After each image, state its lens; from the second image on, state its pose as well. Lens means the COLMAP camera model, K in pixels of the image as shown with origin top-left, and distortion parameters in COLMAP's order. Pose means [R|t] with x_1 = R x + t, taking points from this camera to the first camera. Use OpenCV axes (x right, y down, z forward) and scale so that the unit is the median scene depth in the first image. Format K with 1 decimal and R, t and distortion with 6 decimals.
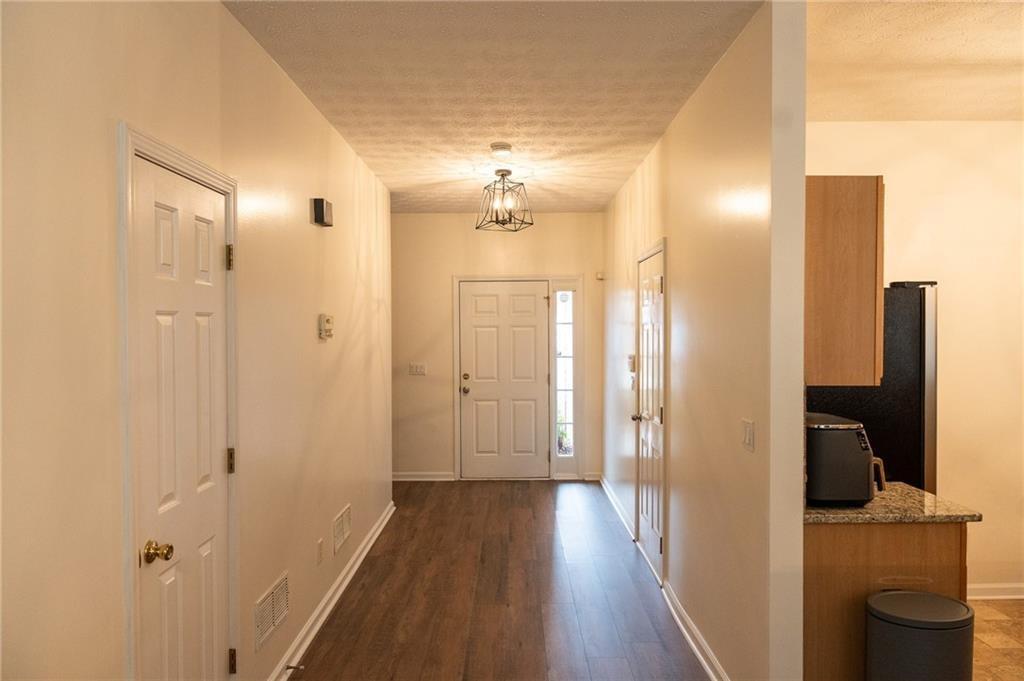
lens RADIAL K [[686.2, 0, 512.0], [0, 686.2, 340.5], [0, 0, 1]] dist [0.002755, -0.001140]
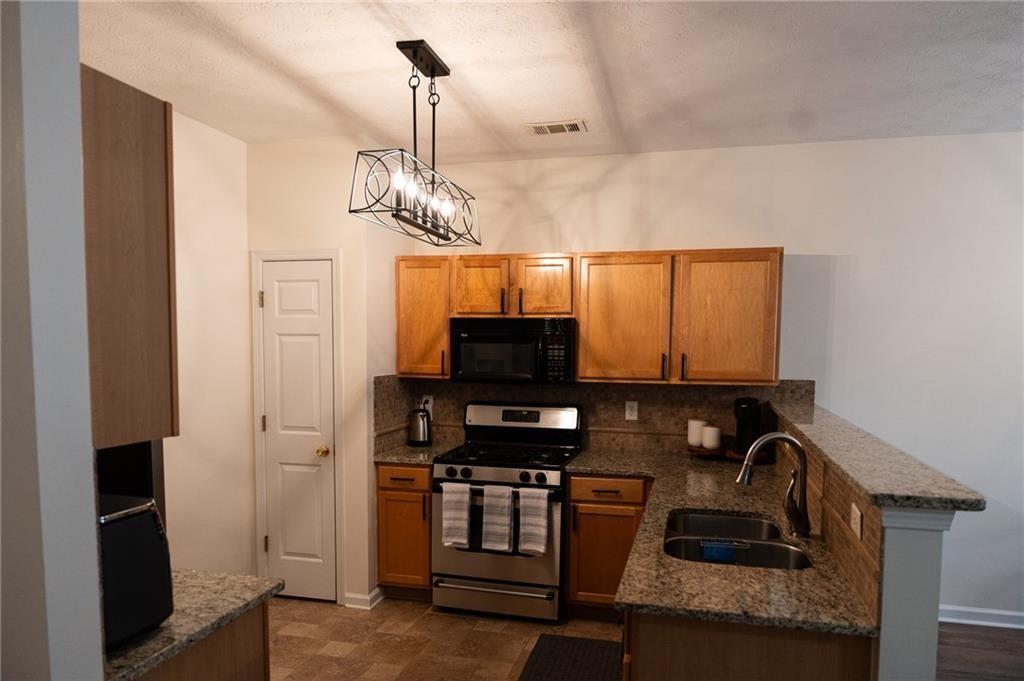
lens RADIAL K [[701.4, 0, 509.2], [0, 701.4, 397.7], [0, 0, 1]] dist [0.001044, -0.001240]
pose [[0.246057, -0.072599, 0.966533, -0.013517], [0.011367, 0.997338, 0.072019, -0.007510], [-0.969189, -0.006734, 0.246227, 0.289526]]
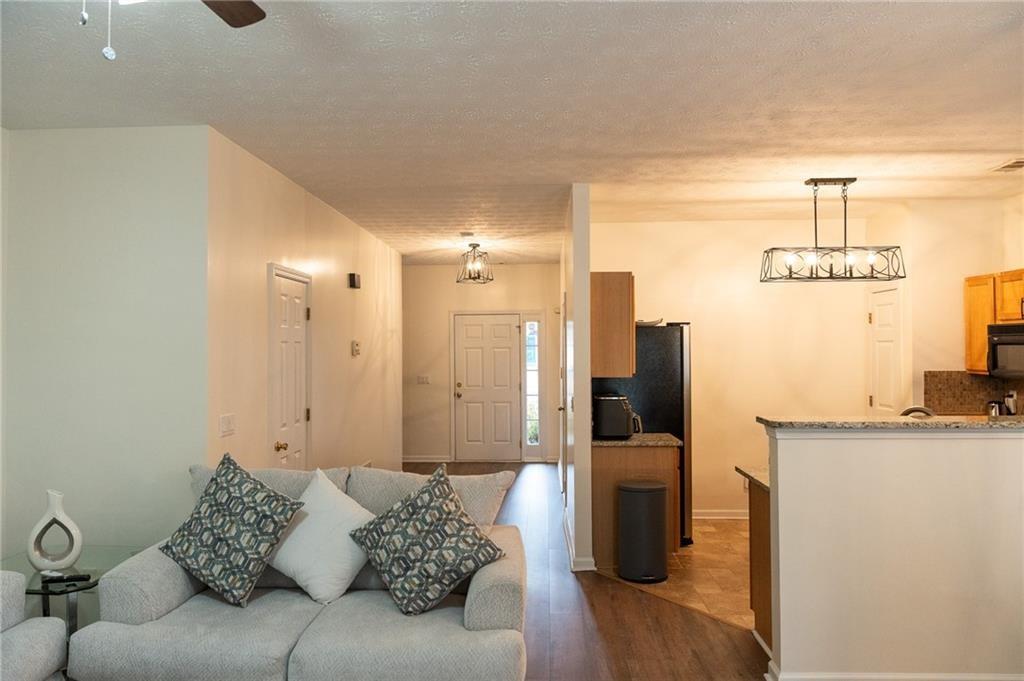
lens RADIAL K [[686.2, 0, 512.0], [0, 686.2, 340.5], [0, 0, 1]] dist [0.002755, -0.001140]
pose [[0.998915, -0.002810, -0.046483, 0.152508], [0.001332, 0.999493, -0.031798, 0.012022], [0.046549, 0.031702, 0.998413, -0.534763]]
